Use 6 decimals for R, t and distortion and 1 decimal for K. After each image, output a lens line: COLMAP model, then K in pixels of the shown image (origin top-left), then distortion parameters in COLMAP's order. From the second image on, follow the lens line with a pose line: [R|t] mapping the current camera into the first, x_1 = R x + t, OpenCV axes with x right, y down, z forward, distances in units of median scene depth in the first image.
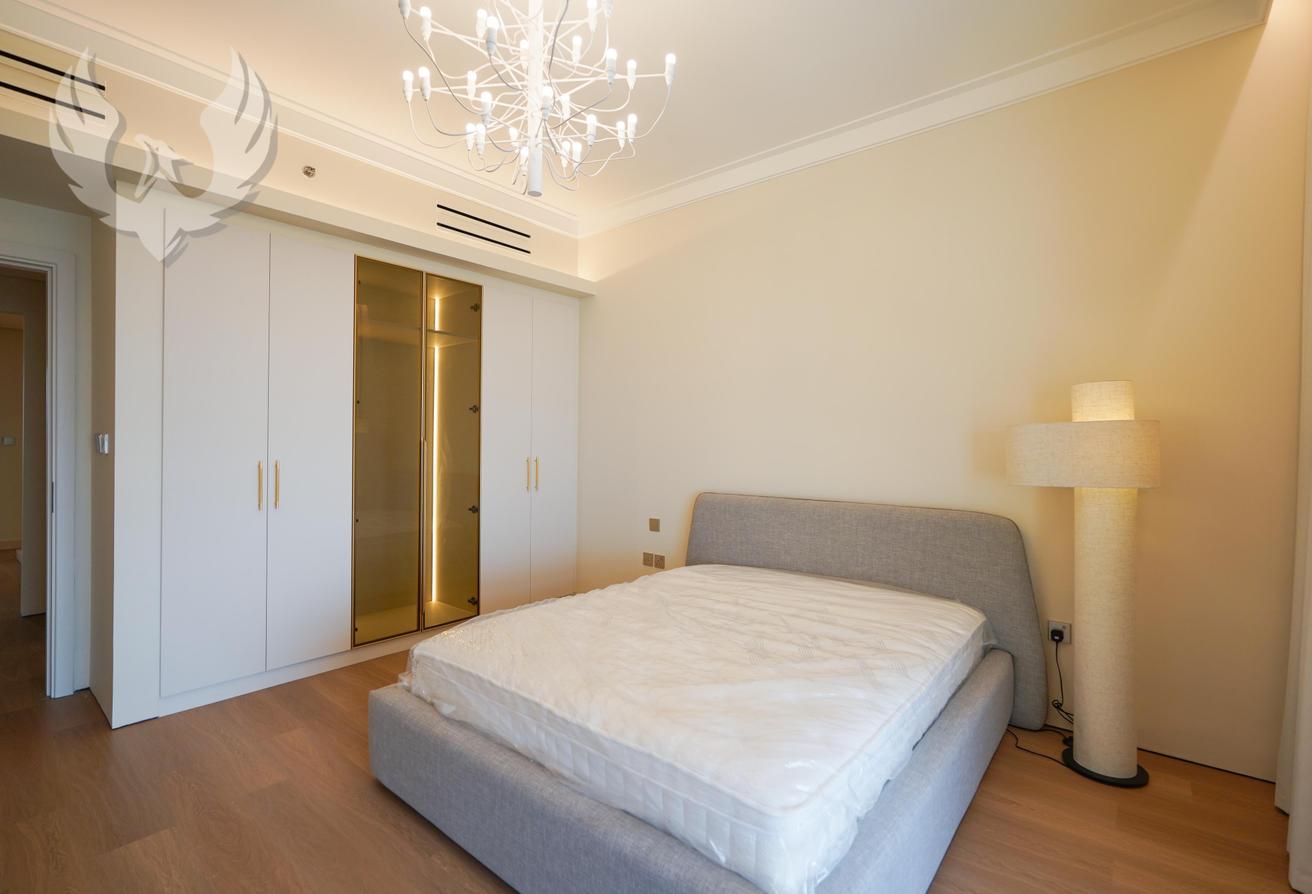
lens RADIAL K [[586.7, 0, 656.0], [0, 586.7, 447.0], [0, 0, 1]] dist [-0.000785, 0.000038]
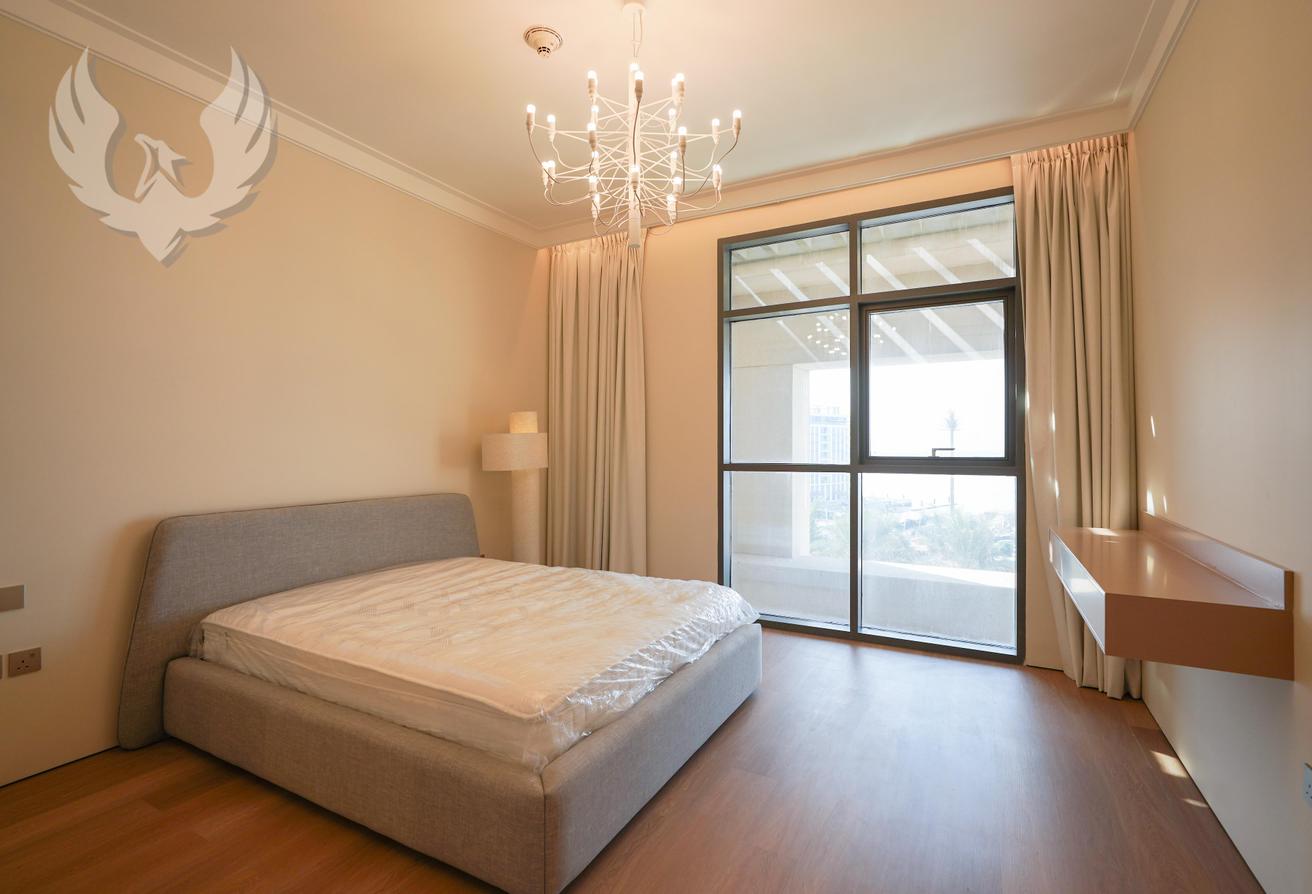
lens RADIAL K [[586.7, 0, 656.0], [0, 586.7, 447.0], [0, 0, 1]] dist [-0.000785, 0.000038]
pose [[-0.175050, -0.008798, 0.984520, -0.868477], [0.002001, 0.999955, 0.009292, -0.012386], [-0.984558, 0.003596, -0.175024, 0.705487]]
